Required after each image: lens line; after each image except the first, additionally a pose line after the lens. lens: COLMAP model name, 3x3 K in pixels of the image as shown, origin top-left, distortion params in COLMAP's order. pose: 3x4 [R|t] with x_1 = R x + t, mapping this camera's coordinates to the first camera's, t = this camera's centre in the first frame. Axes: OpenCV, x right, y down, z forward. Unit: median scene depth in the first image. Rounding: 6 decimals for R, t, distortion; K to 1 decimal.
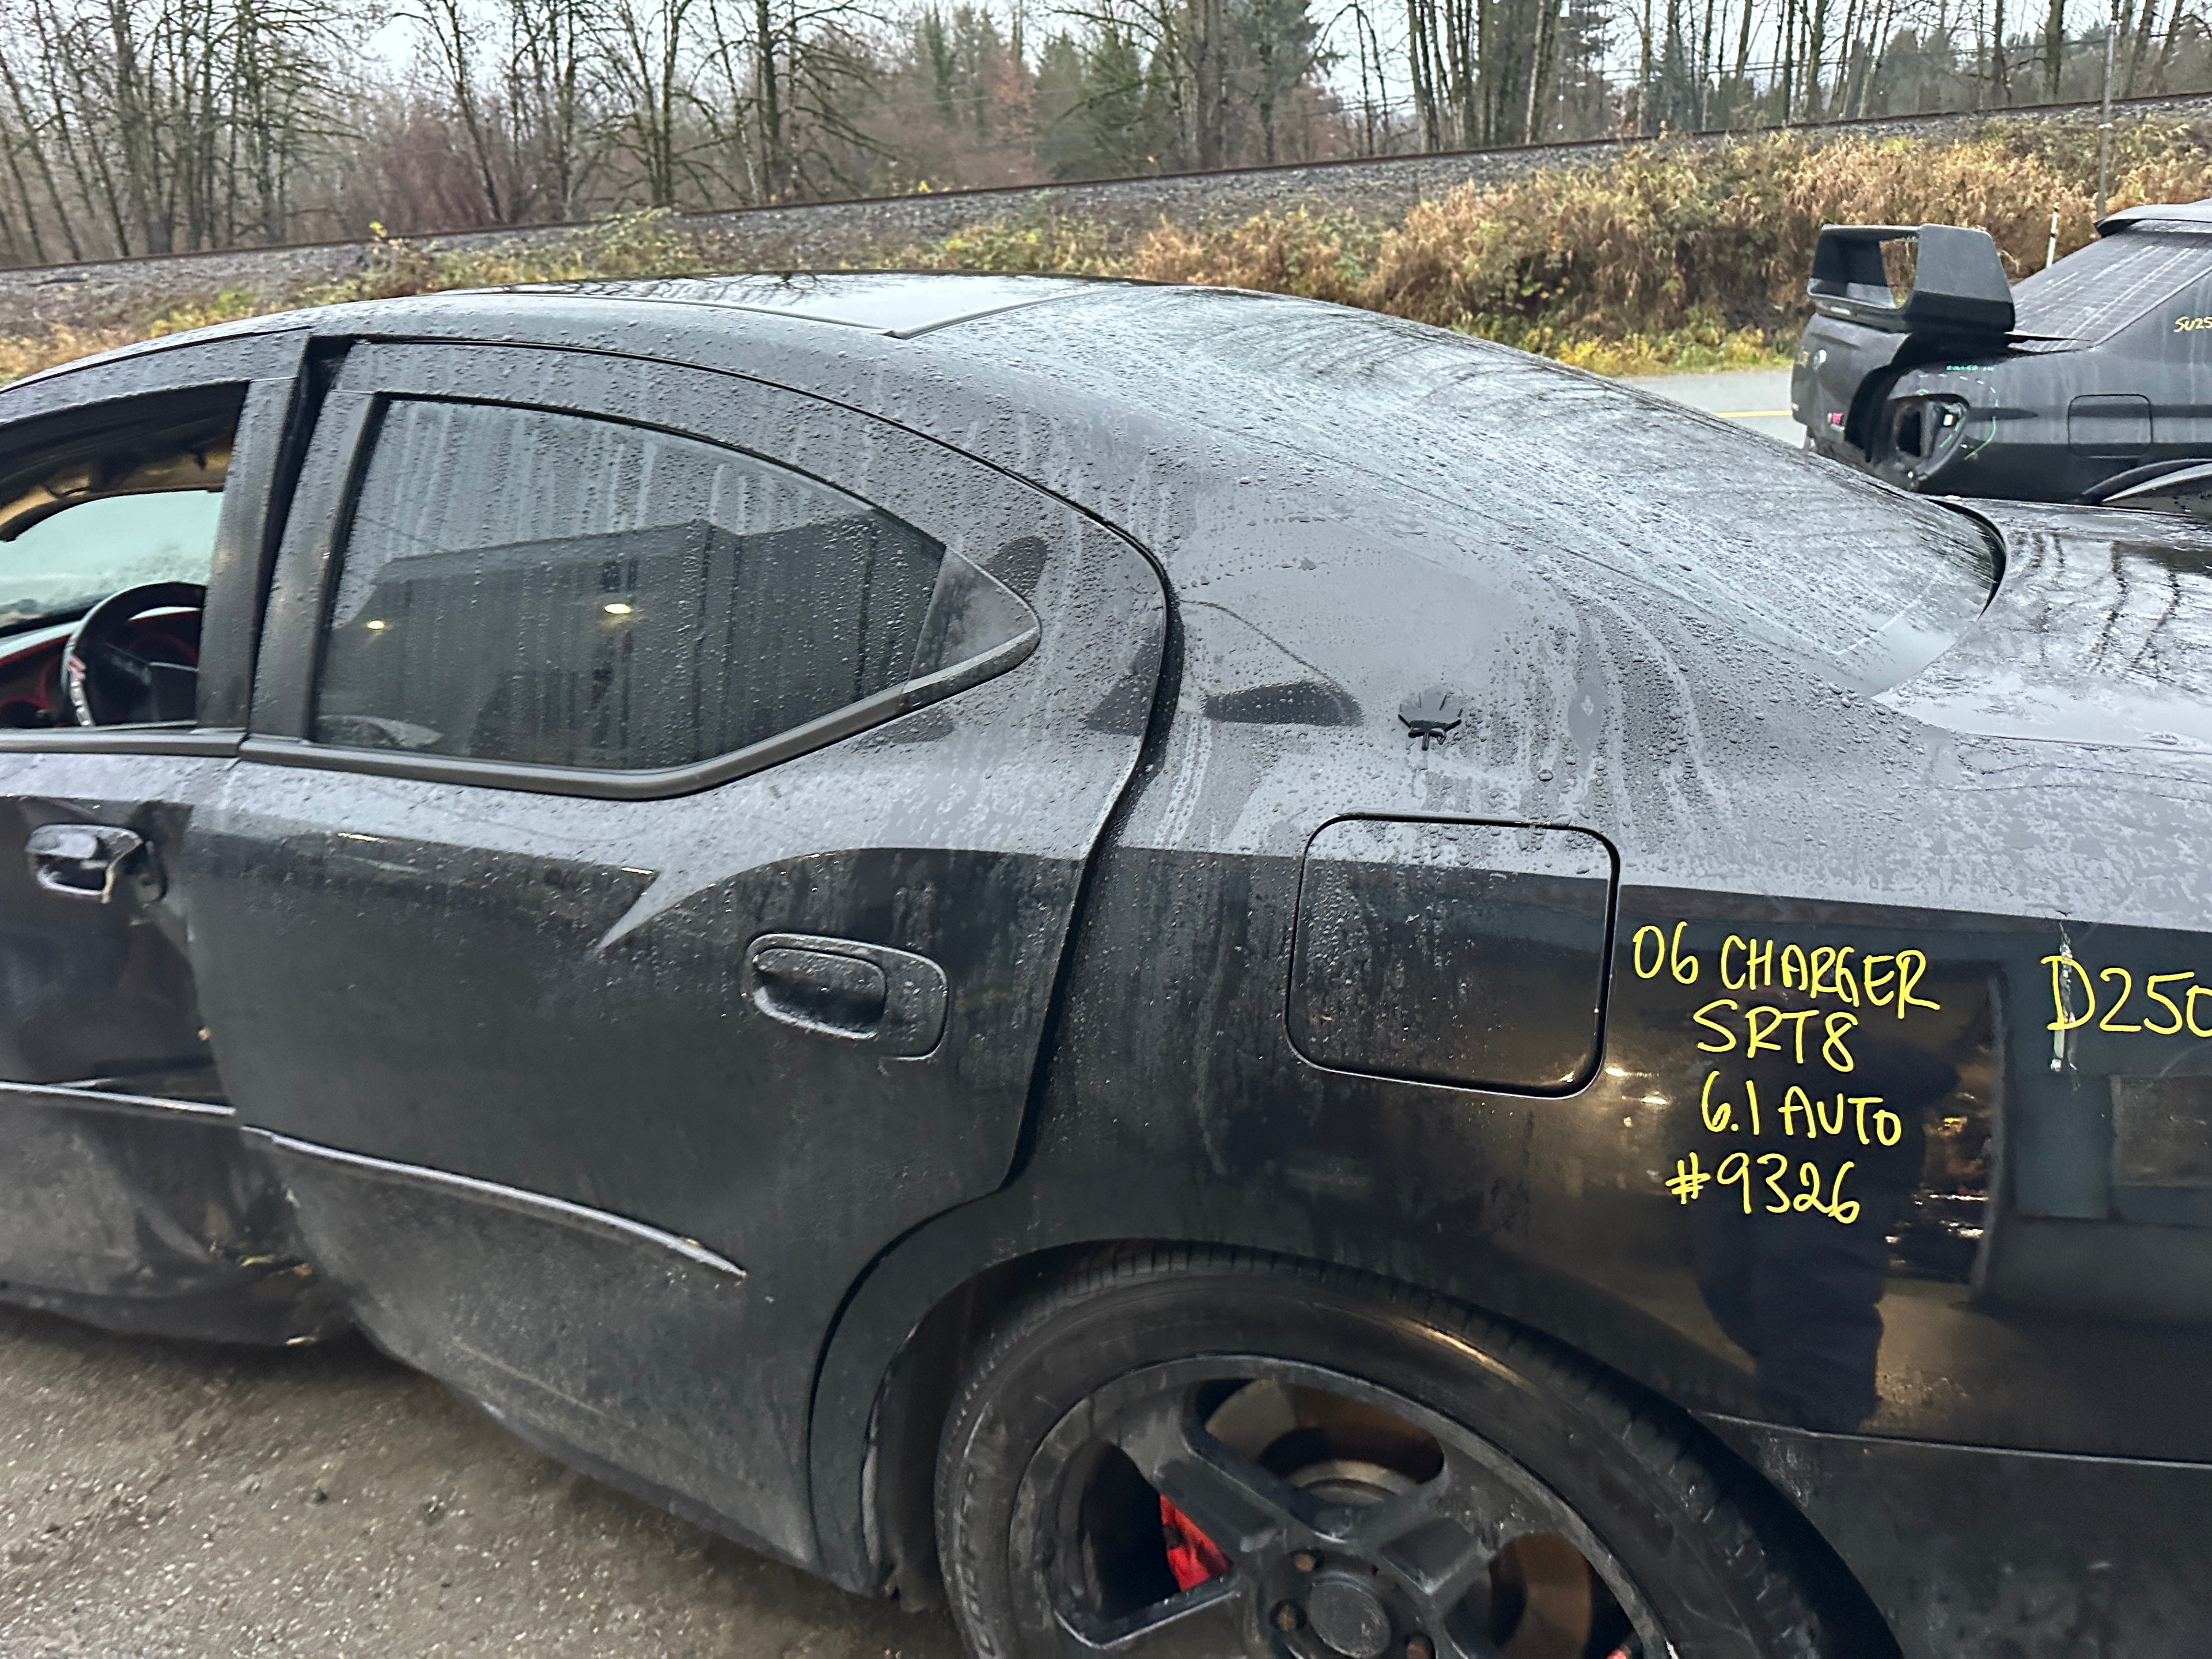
lens RADIAL K [[1579.9, 0, 1093.9], [0, 1579.9, 824.6], [0, 0, 1]] dist [0.006785, -0.006823]
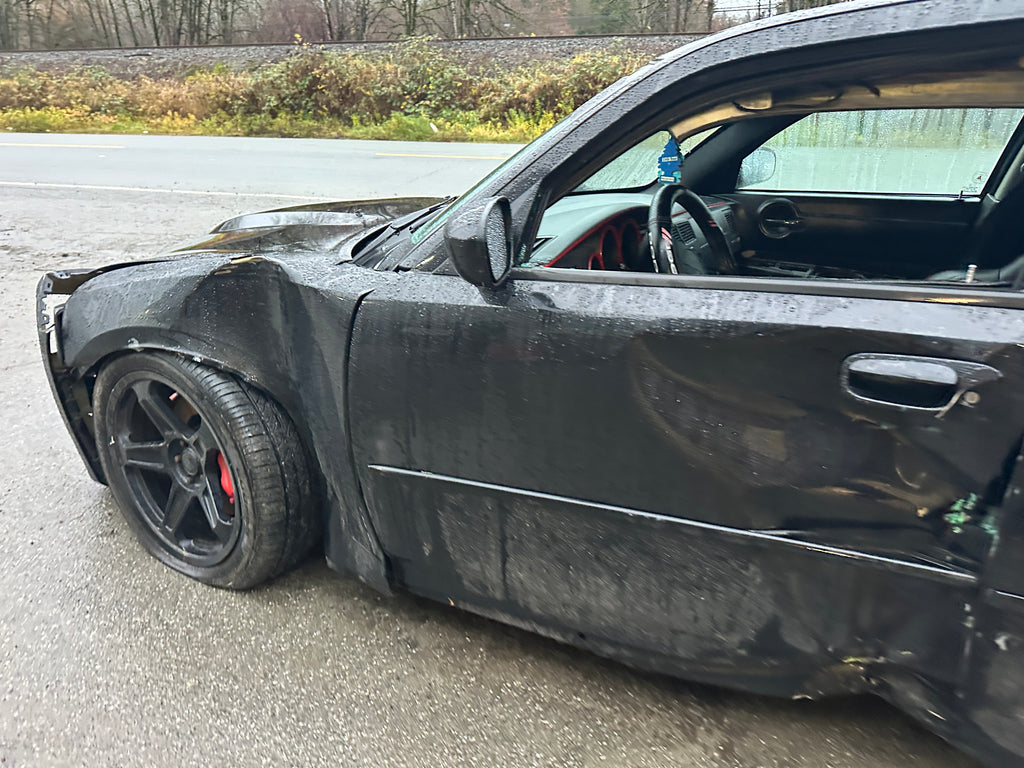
lens RADIAL K [[736.1, 0, 521.8], [0, 736.1, 379.9], [0, 0, 1]] dist [0.007888, -0.005949]
pose [[0.995201, 0.082315, -0.052903, -0.064807], [-0.079736, 0.995604, 0.049141, 0.001085], [0.056716, -0.044687, 0.997390, 0.025962]]
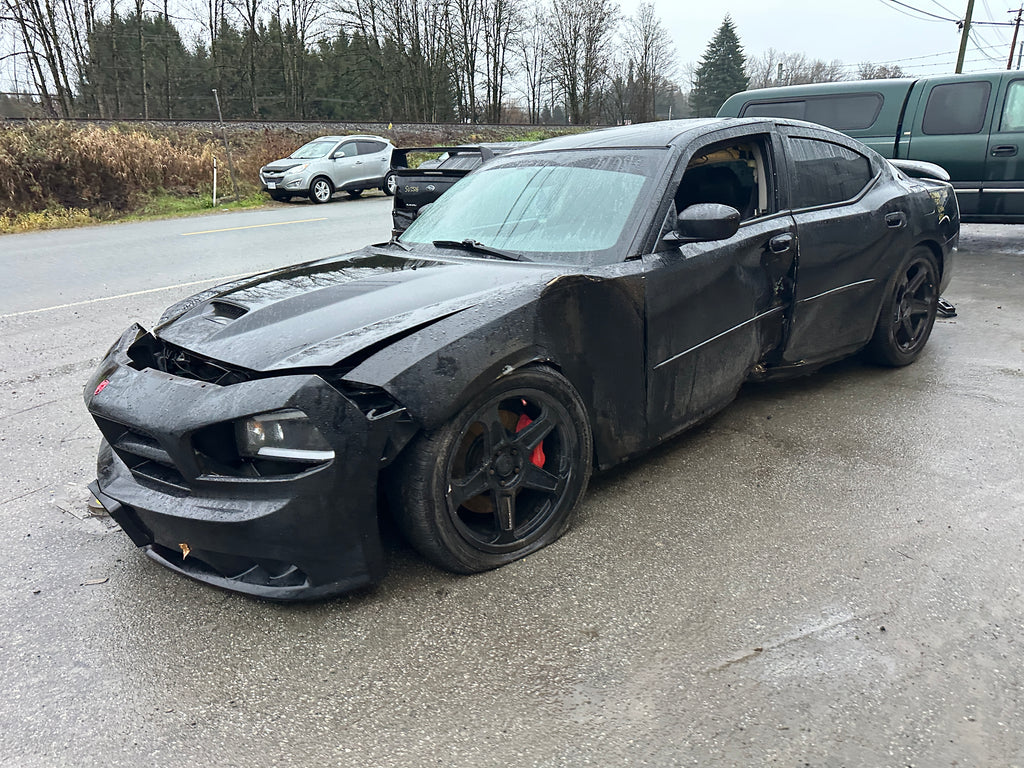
lens RADIAL K [[720.1, 0, 512.4], [0, 720.1, 379.7], [0, 0, 1]] dist [0.025630, -0.018796]
pose [[0.429735, -0.231930, 0.872661, -0.187741], [0.310058, 0.945588, 0.098627, -0.003187], [-0.848052, 0.228192, 0.478264, 0.054035]]
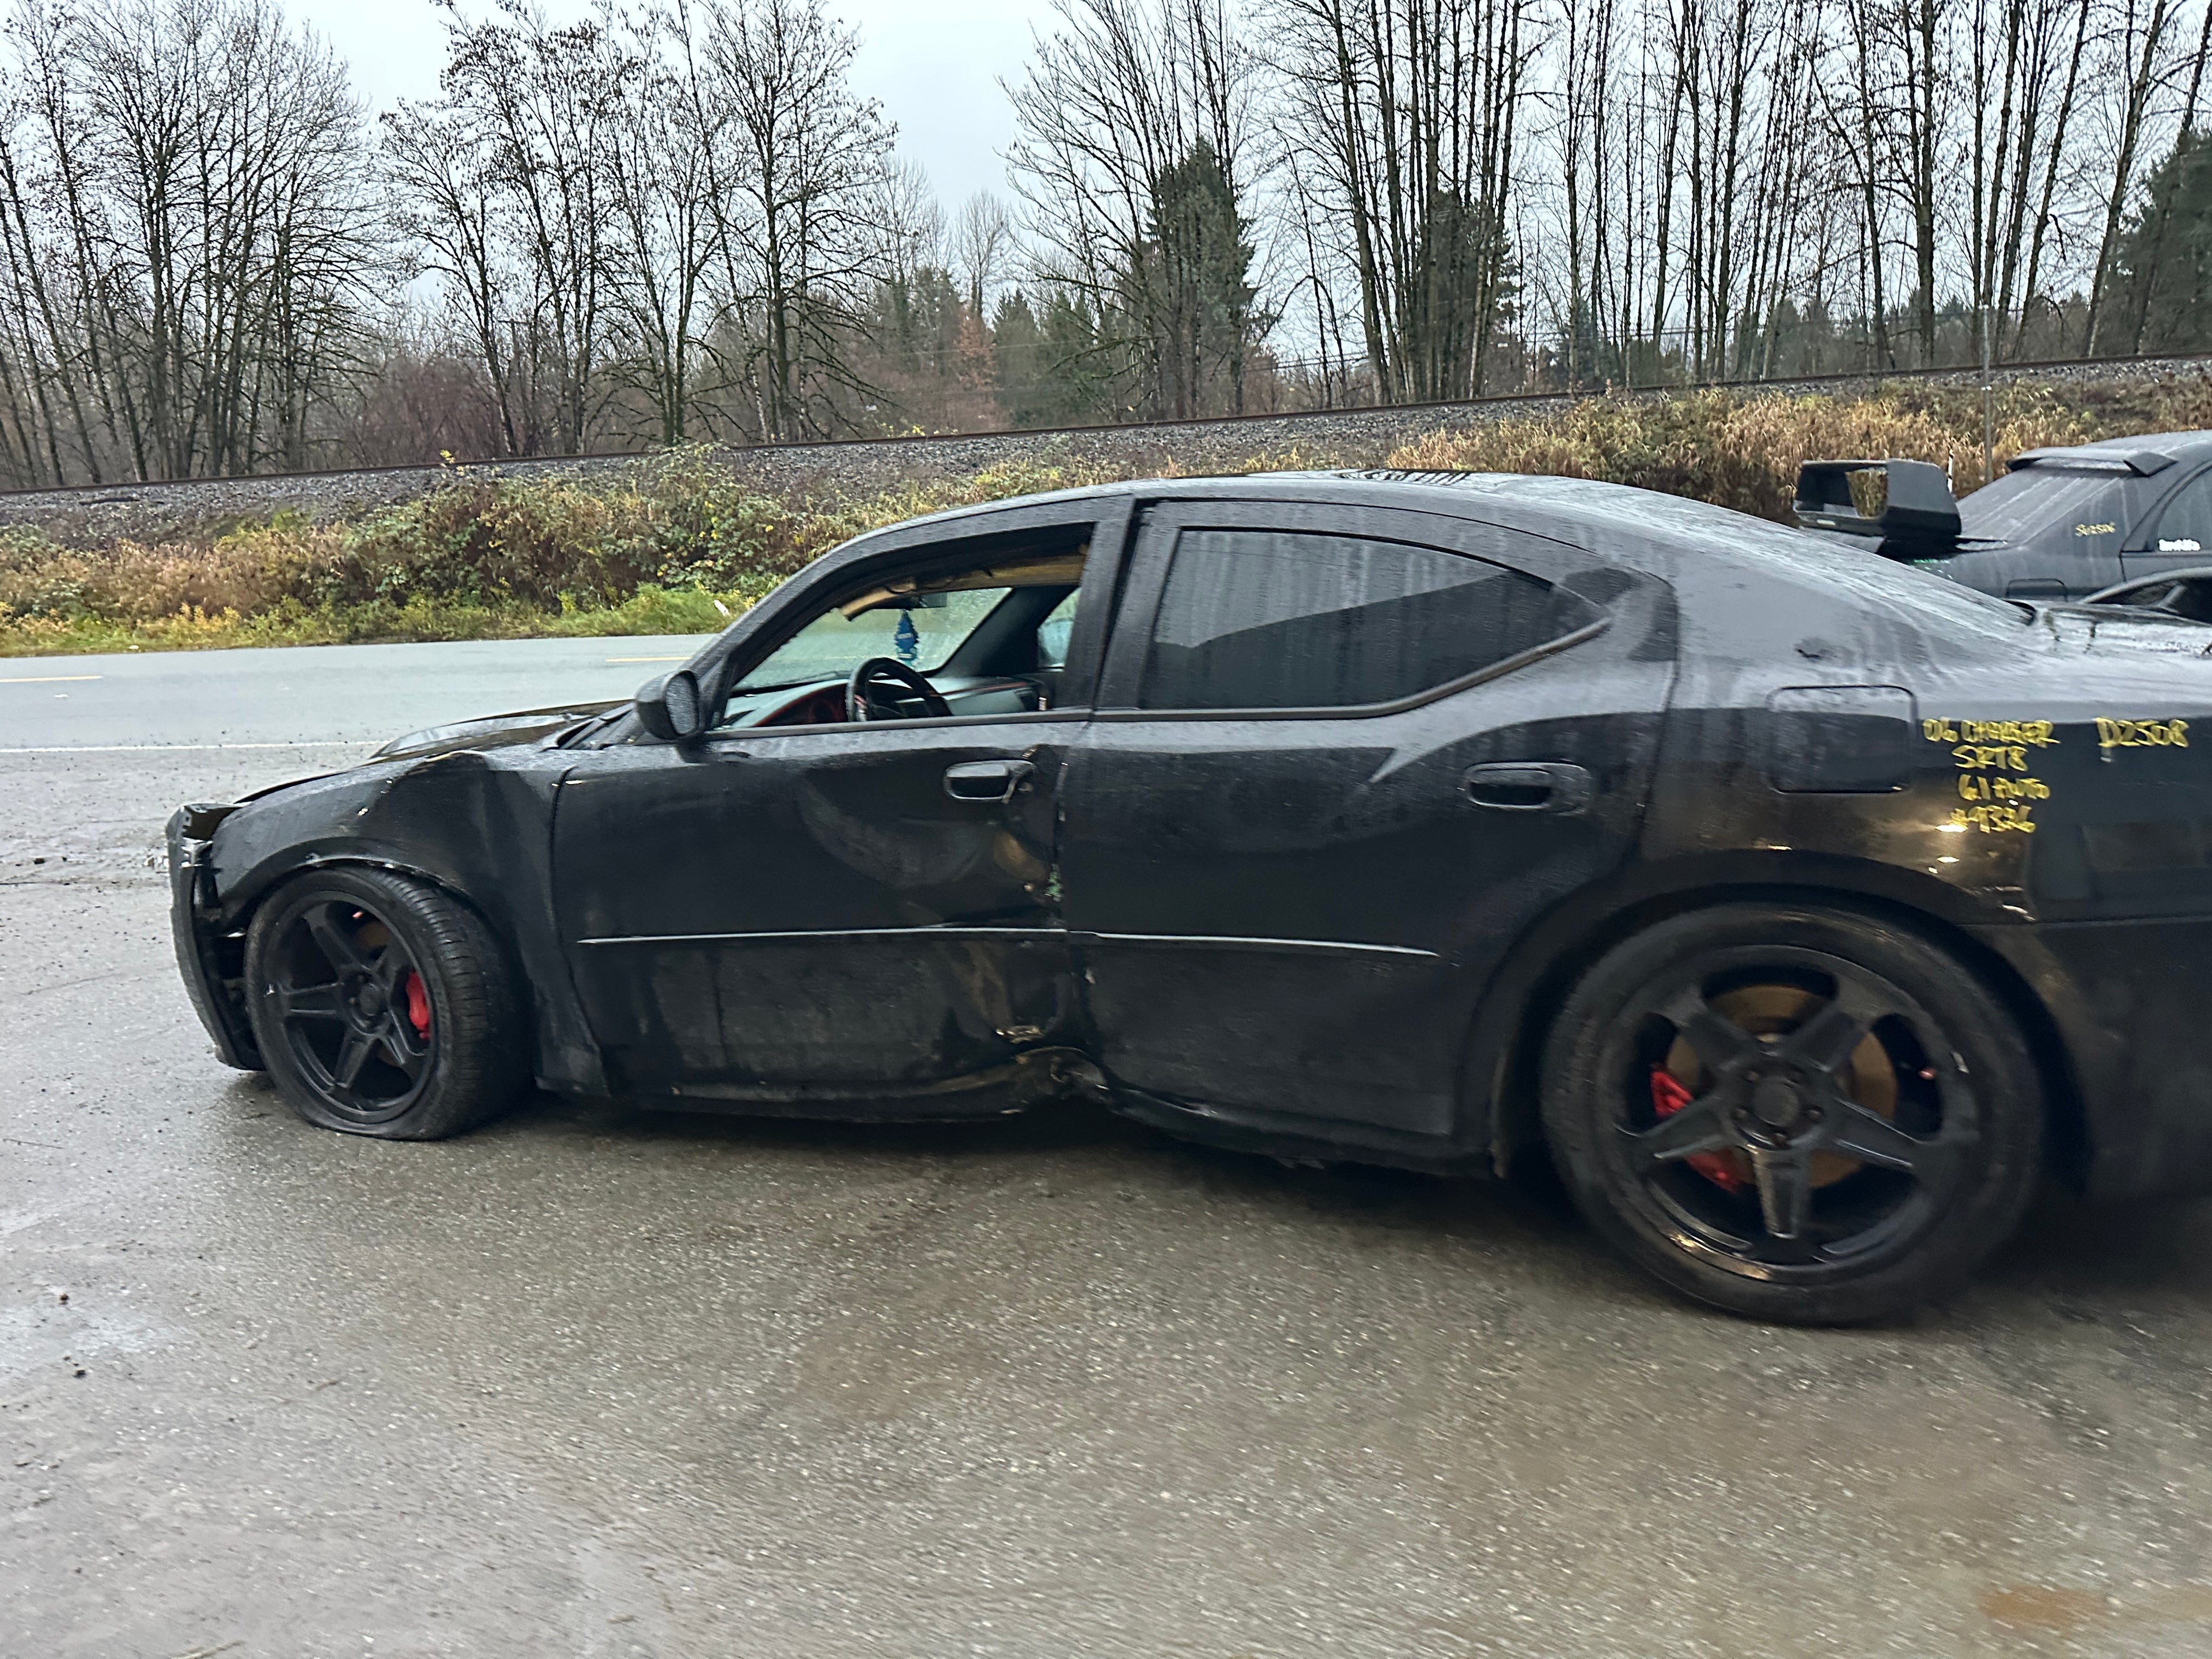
lens RADIAL K [[1552.5, 0, 1124.6], [0, 1552.5, 821.0], [0, 0, 1]] dist [0.055584, -0.066757]
pose [[0.998630, -0.000635, 0.052327, -0.040163], [0.007830, 0.990482, -0.137418, 0.021582], [-0.051741, 0.137640, 0.989130, -0.051025]]
